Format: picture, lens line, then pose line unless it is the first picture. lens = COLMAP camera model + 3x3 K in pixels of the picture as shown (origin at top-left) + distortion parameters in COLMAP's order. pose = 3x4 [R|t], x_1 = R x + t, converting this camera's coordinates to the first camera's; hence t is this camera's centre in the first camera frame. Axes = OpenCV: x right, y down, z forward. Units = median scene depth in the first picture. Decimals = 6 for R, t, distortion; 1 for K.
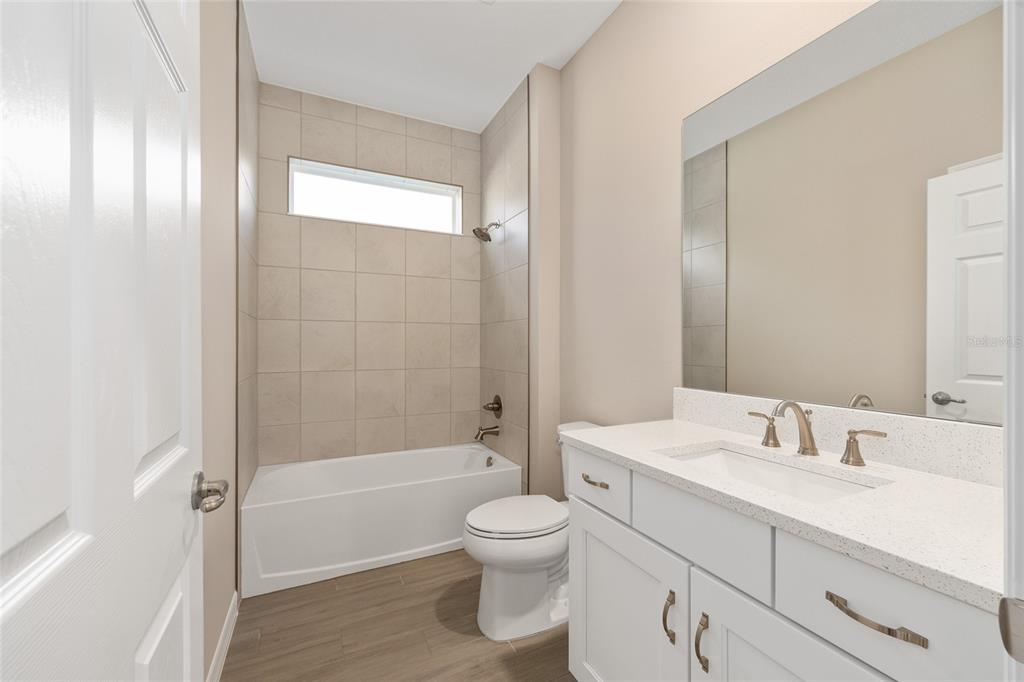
lens RADIAL K [[412.2, 0, 512.0], [0, 412.2, 341.0], [0, 0, 1]] dist [0.000478, -0.000064]
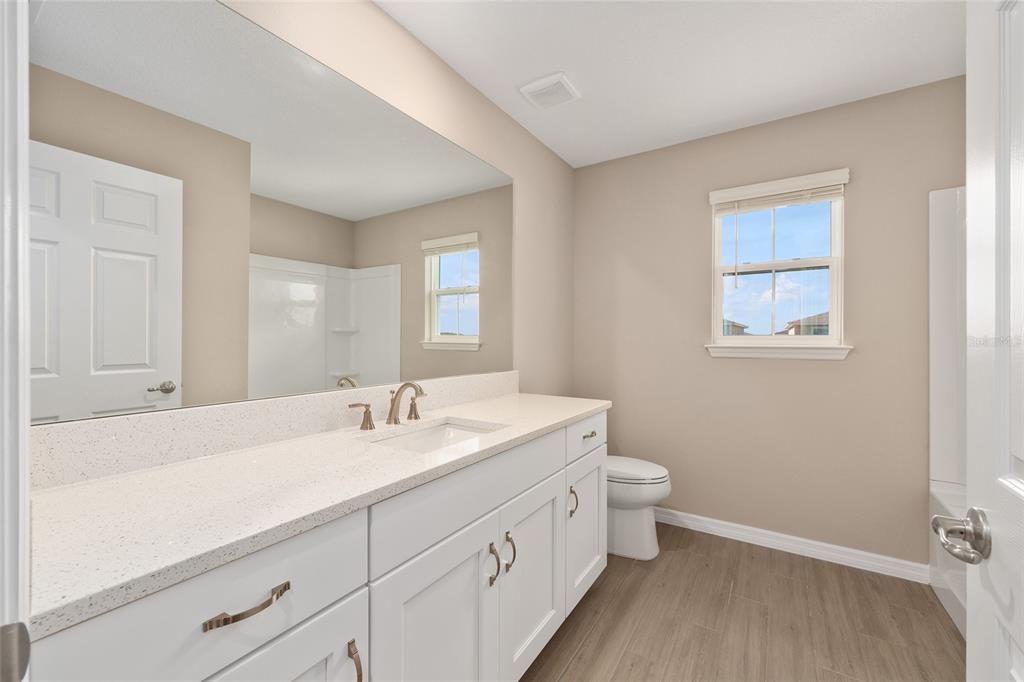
lens RADIAL K [[412.2, 0, 512.0], [0, 412.2, 341.0], [0, 0, 1]] dist [0.000478, -0.000064]
pose [[-0.526010, -0.008413, 0.850437, -0.570245], [0.005200, 0.999901, 0.013108, 0.004844], [-0.850462, 0.011317, -0.525914, 1.373611]]
